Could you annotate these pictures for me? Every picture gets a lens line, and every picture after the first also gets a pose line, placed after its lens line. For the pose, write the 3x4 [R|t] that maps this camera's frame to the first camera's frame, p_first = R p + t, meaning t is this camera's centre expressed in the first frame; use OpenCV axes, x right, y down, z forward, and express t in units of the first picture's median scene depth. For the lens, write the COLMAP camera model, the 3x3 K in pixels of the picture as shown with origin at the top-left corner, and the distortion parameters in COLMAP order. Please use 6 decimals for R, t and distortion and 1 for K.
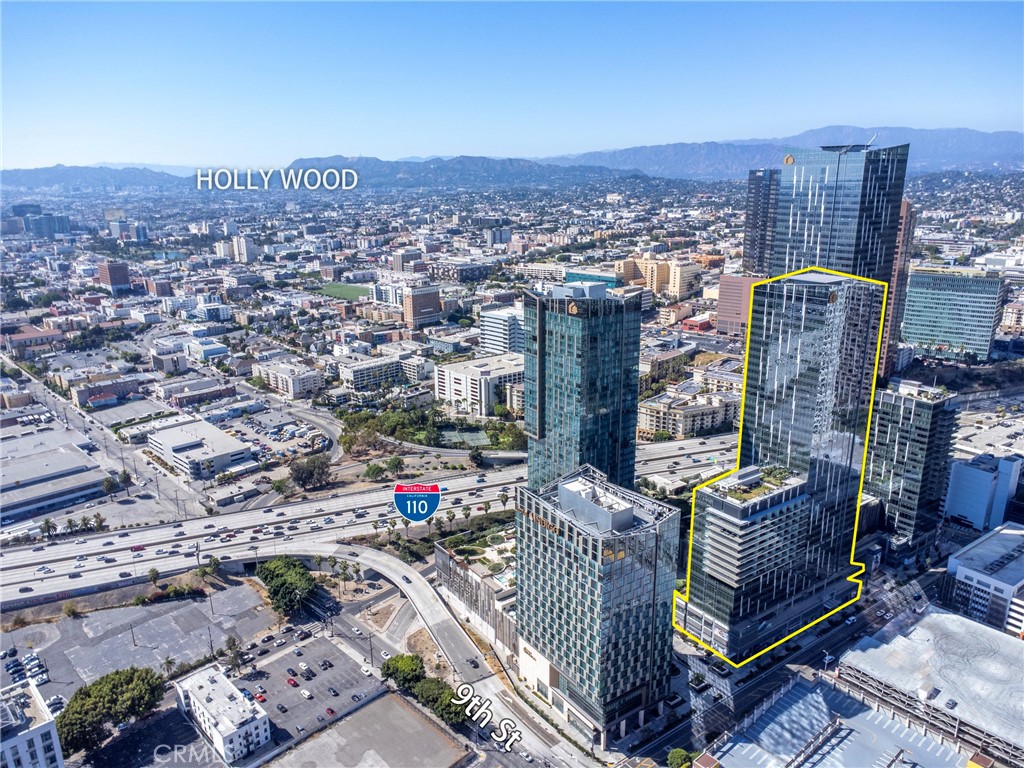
lens RADIAL K [[736.5, 0, 510.0], [0, 736.5, 389.8], [0, 0, 1]] dist [0.009105, 0.004767]
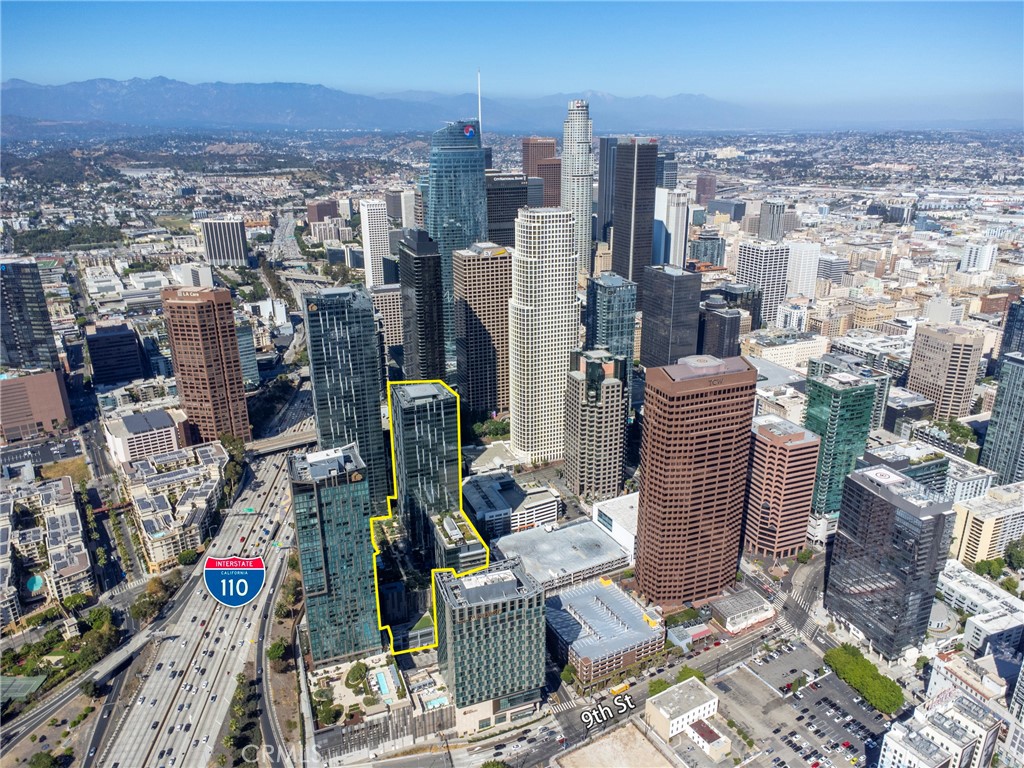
lens RADIAL K [[736.5, 0, 510.0], [0, 736.5, 389.8], [0, 0, 1]] dist [0.009105, 0.004767]
pose [[0.248839, -0.321705, 0.913556, -0.911354], [0.279754, 0.926896, 0.250202, -0.470491], [-0.927263, 0.193311, 0.320646, 0.323253]]
